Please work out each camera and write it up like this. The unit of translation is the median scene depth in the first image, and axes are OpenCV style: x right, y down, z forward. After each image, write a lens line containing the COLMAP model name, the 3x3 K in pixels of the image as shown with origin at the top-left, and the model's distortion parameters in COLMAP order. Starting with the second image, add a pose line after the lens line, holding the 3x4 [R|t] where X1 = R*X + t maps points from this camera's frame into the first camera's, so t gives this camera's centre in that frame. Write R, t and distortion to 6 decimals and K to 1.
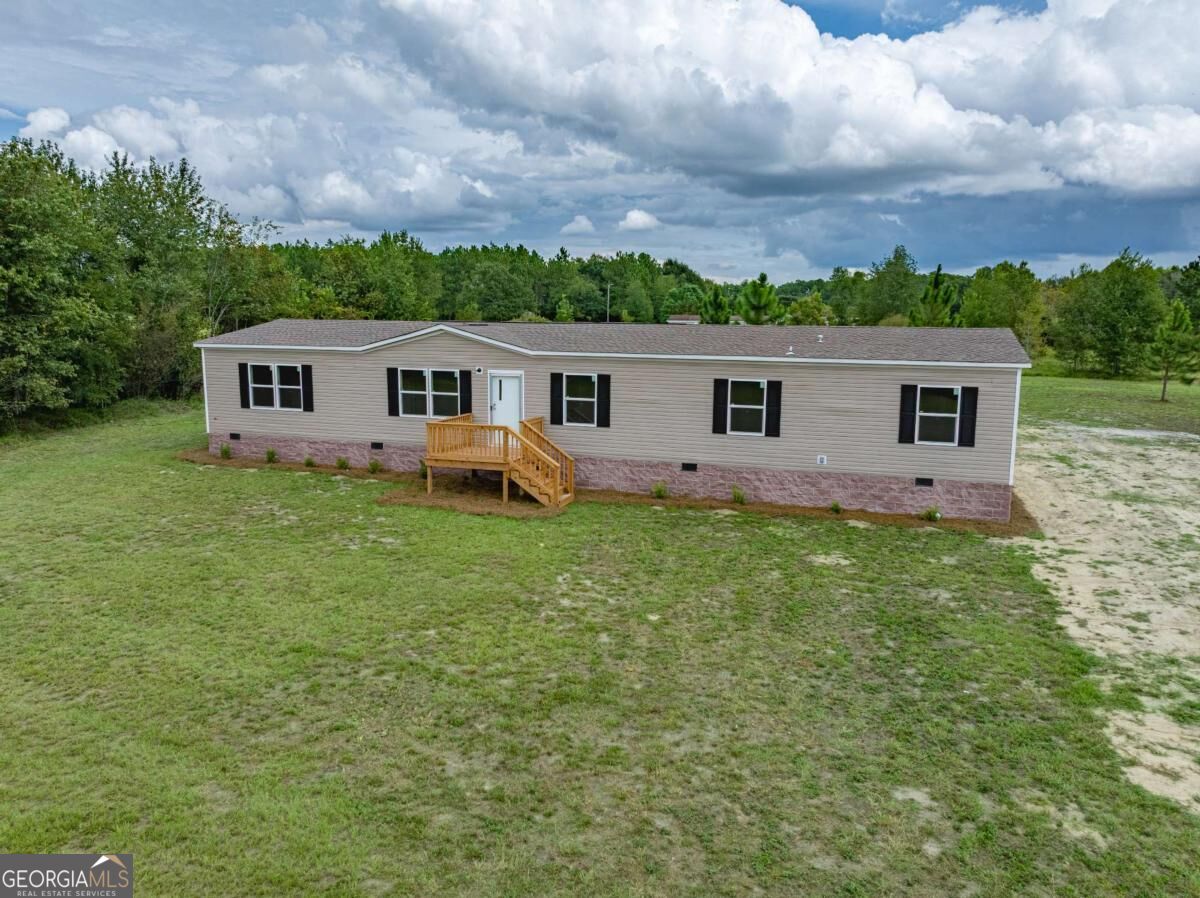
lens RADIAL K [[846.9, 0, 596.3], [0, 846.9, 449.0], [0, 0, 1]] dist [-0.018942, -0.000498]
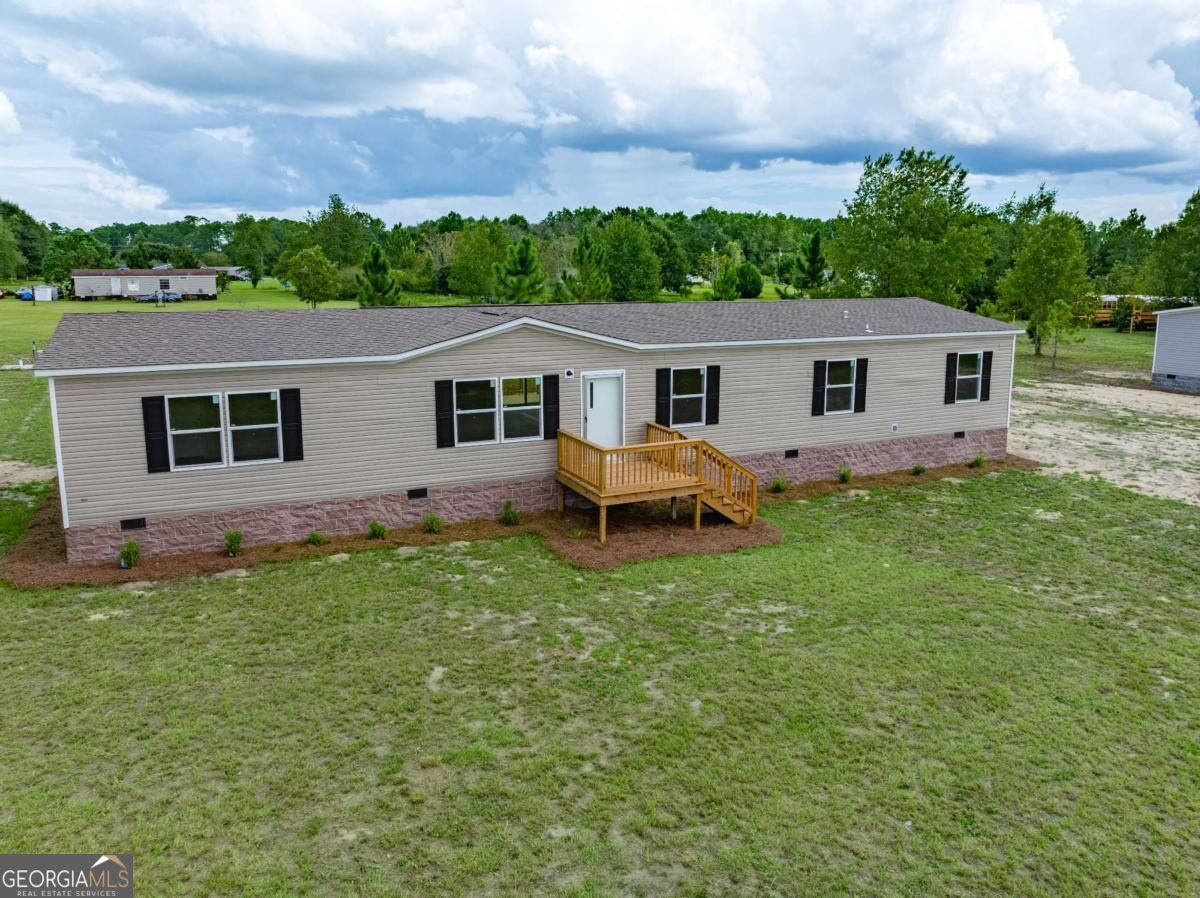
lens RADIAL K [[859.0, 0, 596.4], [0, 859.0, 412.1], [0, 0, 1]] dist [-0.026885, 0.000968]
pose [[0.726307, -0.124106, 0.676074, -0.693097], [0.111275, 0.991821, 0.062524, -0.109507], [-0.678304, 0.029819, 0.734176, 0.421370]]
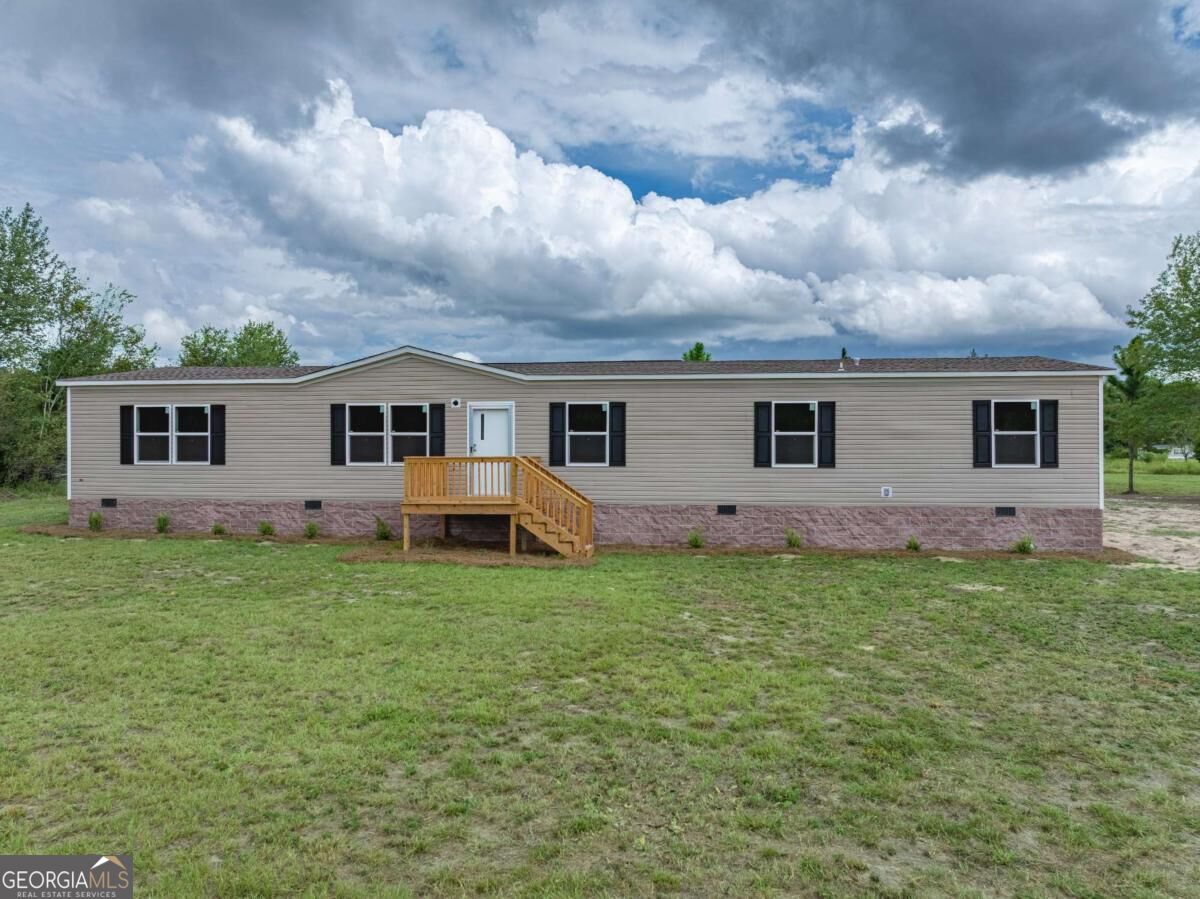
lens RADIAL K [[844.1, 0, 600.0], [0, 844.1, 449.5], [0, 0, 1]] dist [-0.025567, 0.005806]
pose [[0.980185, -0.007331, 0.197951, -0.170908], [0.037762, 0.987904, -0.150398, 0.080783], [-0.194454, 0.154893, 0.968605, 0.210581]]
